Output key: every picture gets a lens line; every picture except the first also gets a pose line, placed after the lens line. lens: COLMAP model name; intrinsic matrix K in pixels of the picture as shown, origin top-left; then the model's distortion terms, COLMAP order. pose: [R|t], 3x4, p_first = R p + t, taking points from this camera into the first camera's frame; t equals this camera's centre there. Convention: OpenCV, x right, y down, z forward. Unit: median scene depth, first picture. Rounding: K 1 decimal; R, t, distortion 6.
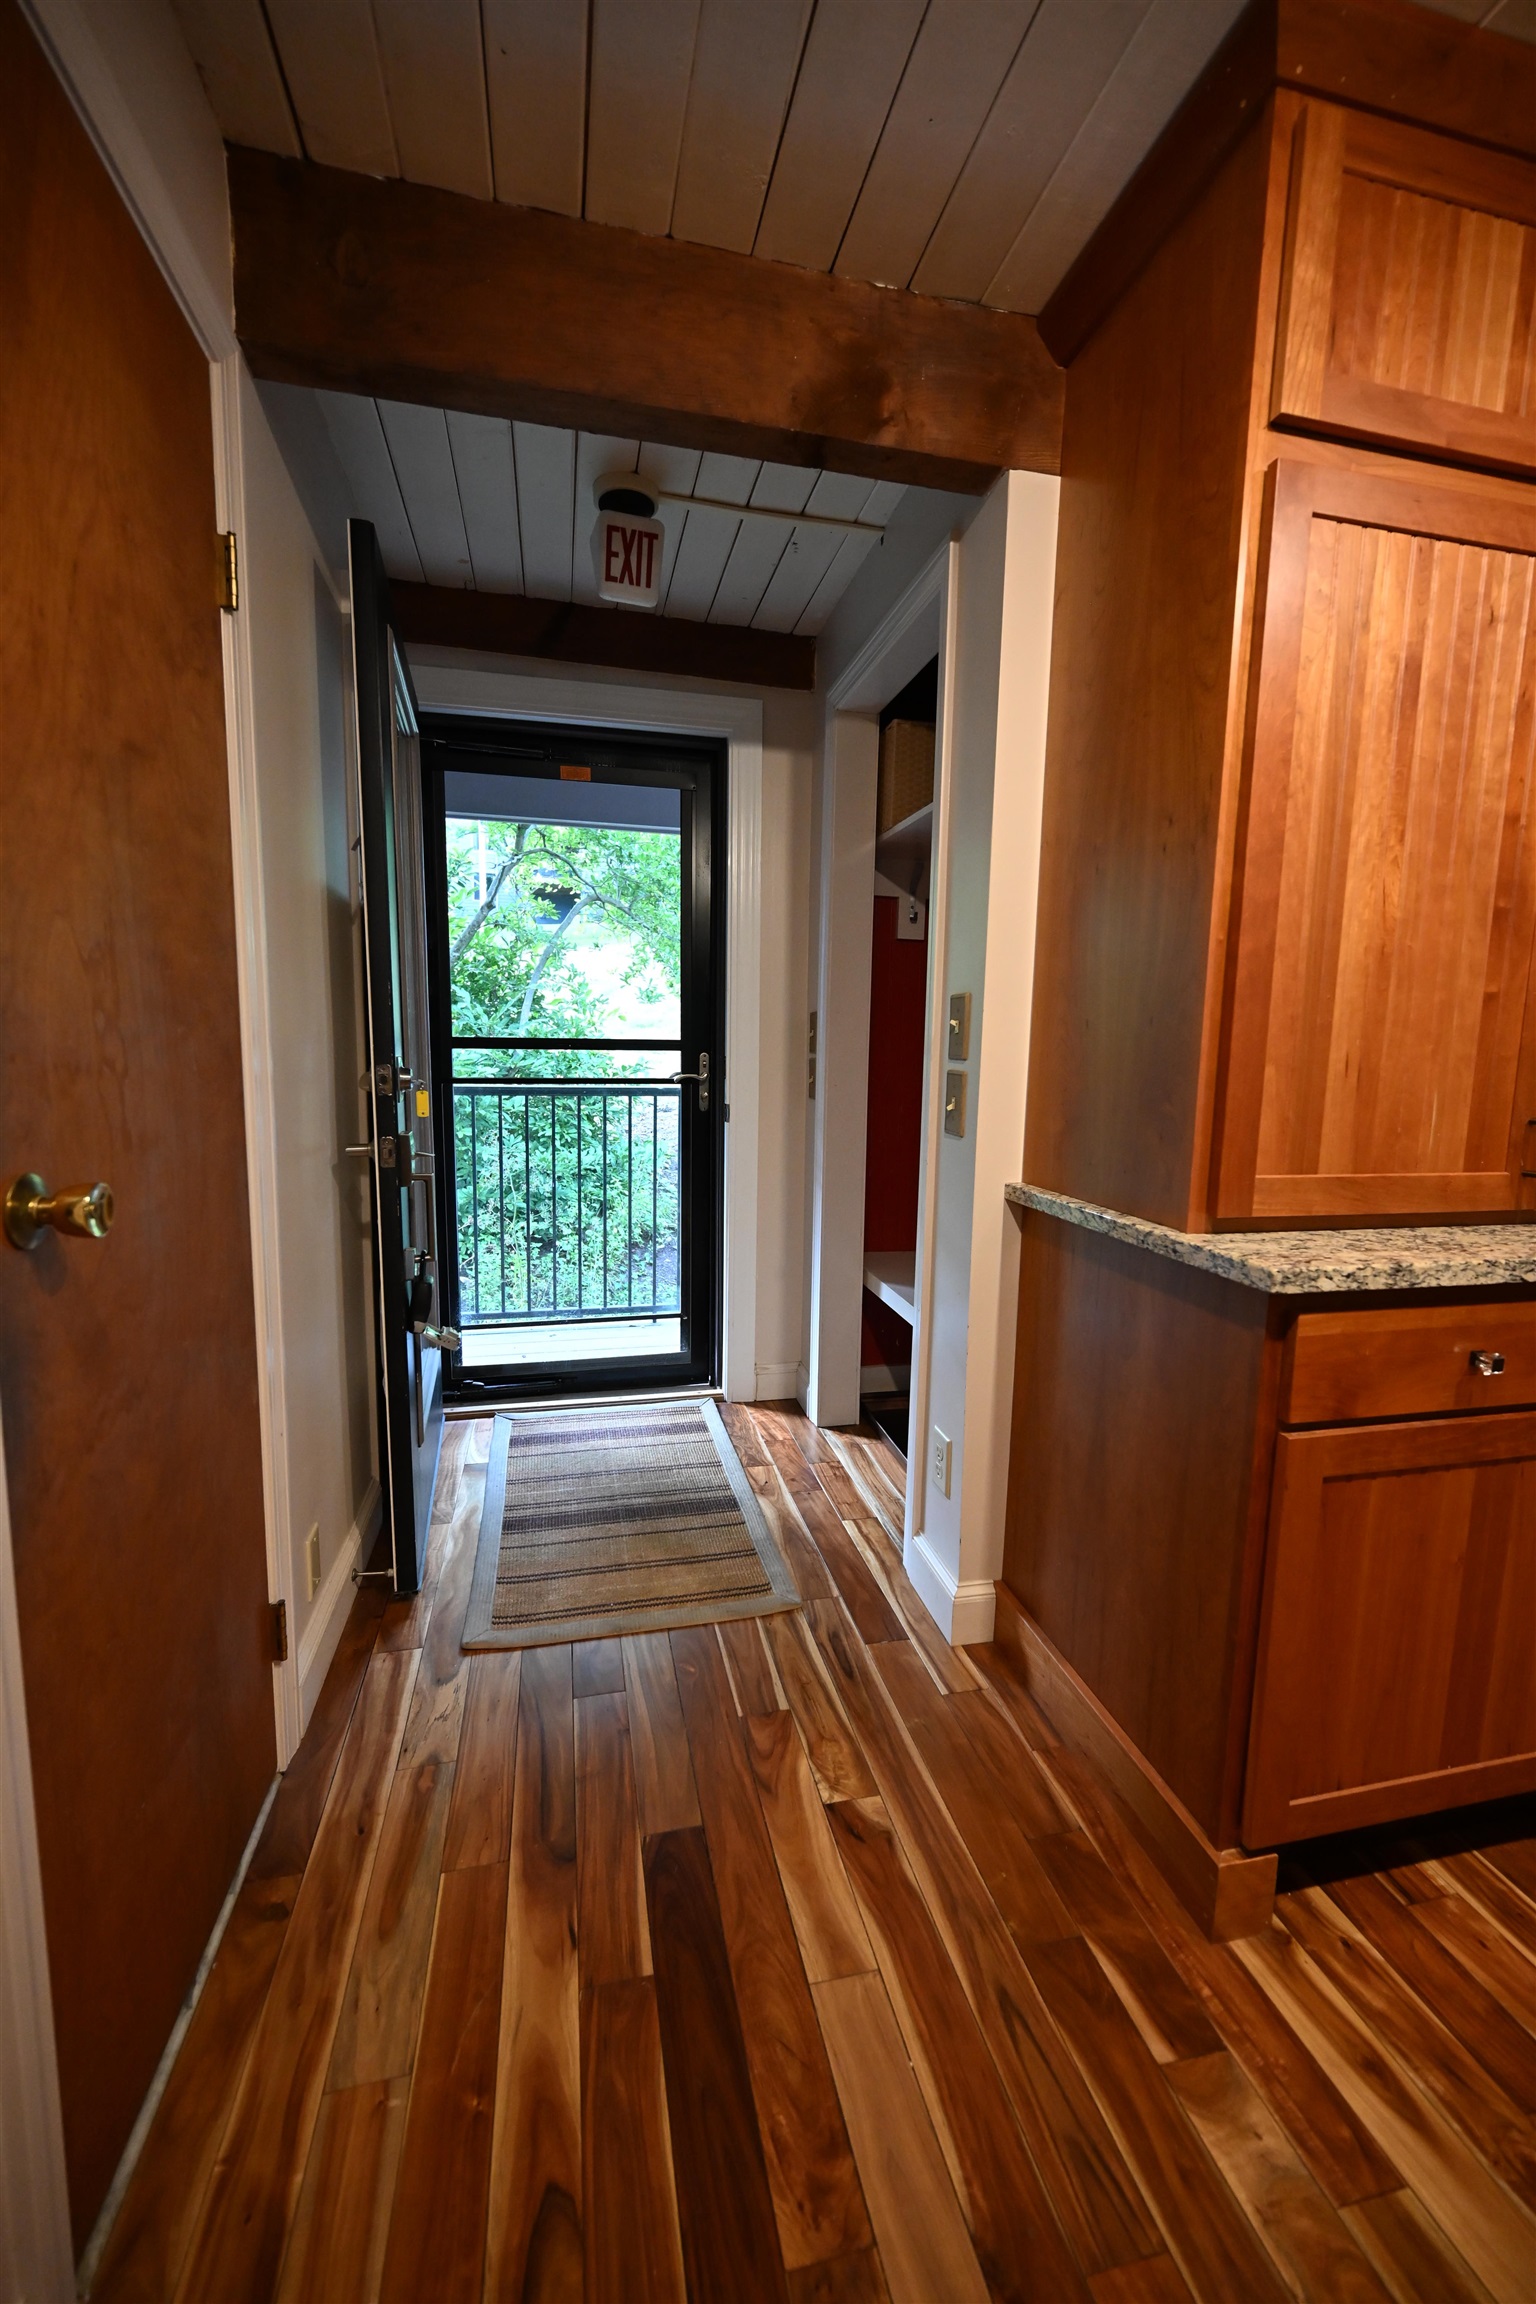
lens RADIAL K [[895.8, 0, 765.5], [0, 895.8, 1153.0], [0, 0, 1]] dist [-0.000947, -0.000456]
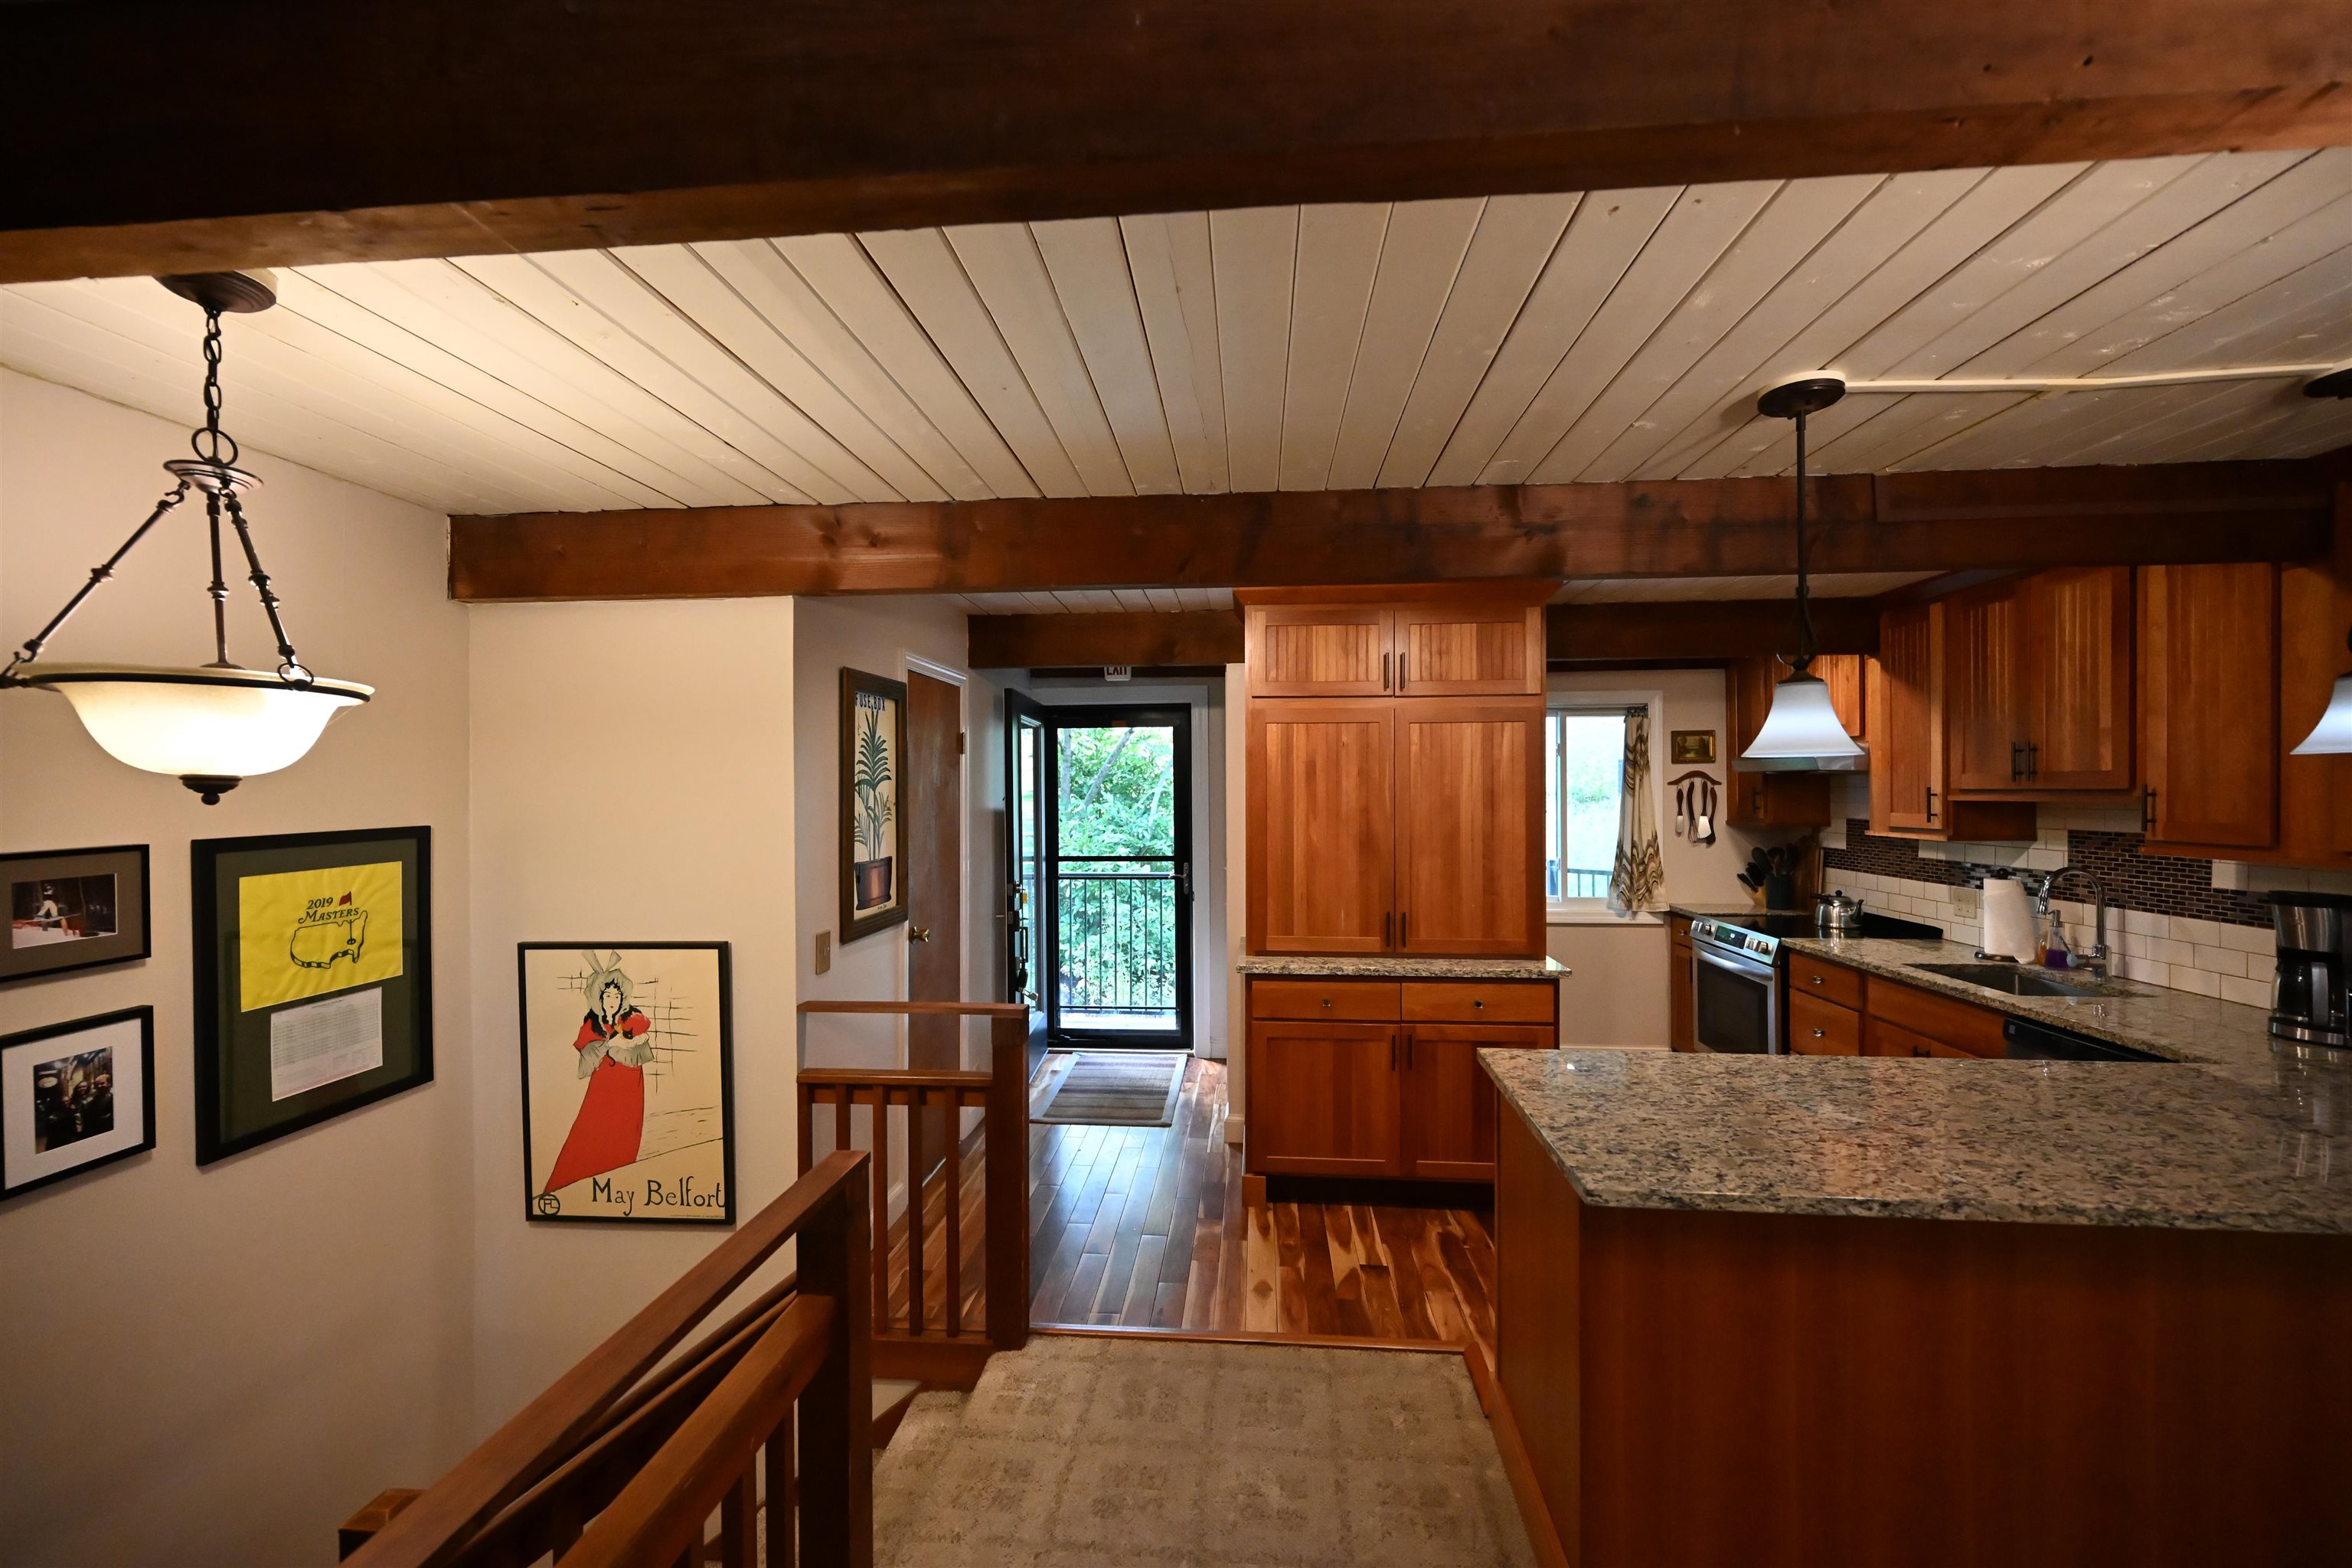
lens RADIAL K [[914.5, 0, 1180.5], [0, 914.5, 791.4], [0, 0, 1]] dist [-0.000947, -0.000456]
pose [[0.952952, -0.018400, -0.302561, 0.592188], [-0.018220, 0.992874, -0.117766, -0.042428], [0.302572, 0.117738, 0.945827, -0.963993]]
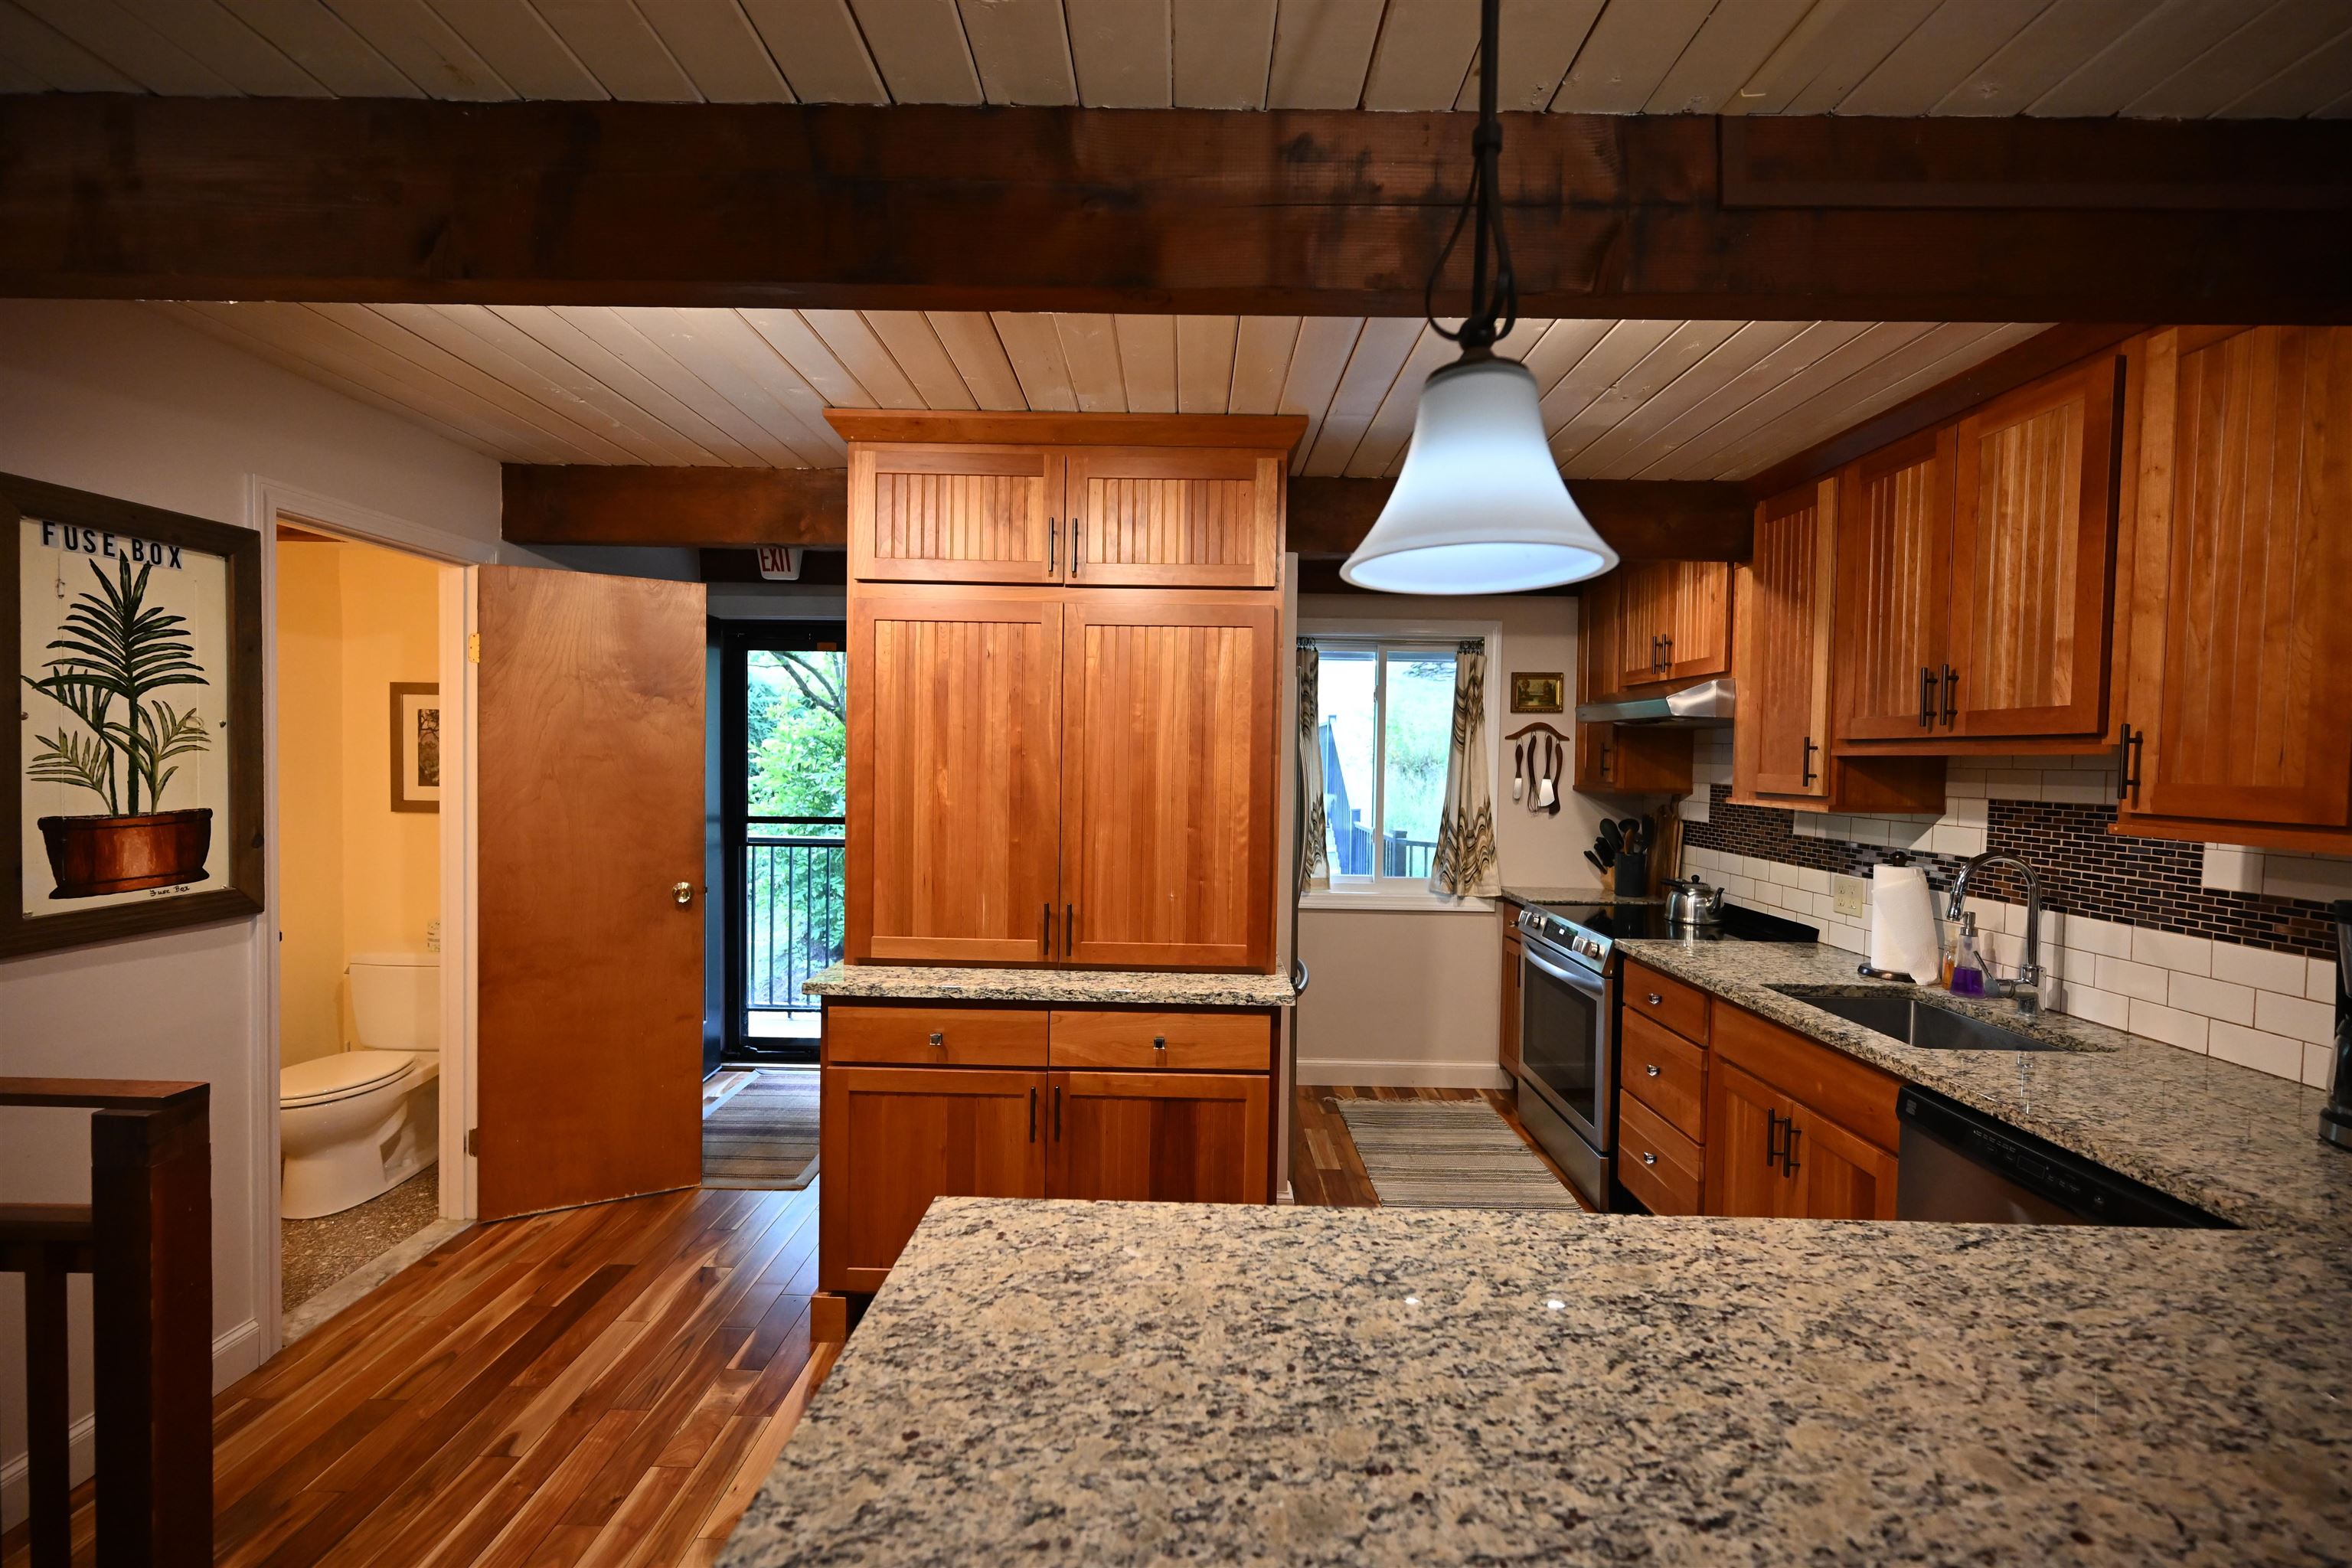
lens RADIAL K [[914.5, 0, 1180.0], [0, 914.5, 781.0], [0, 0, 1]] dist [-0.000947, -0.000456]
pose [[0.973406, 0.007789, -0.228956, 0.826988], [-0.030024, 0.995139, -0.093792, -0.072291], [0.227113, 0.098172, 0.968908, -0.403963]]
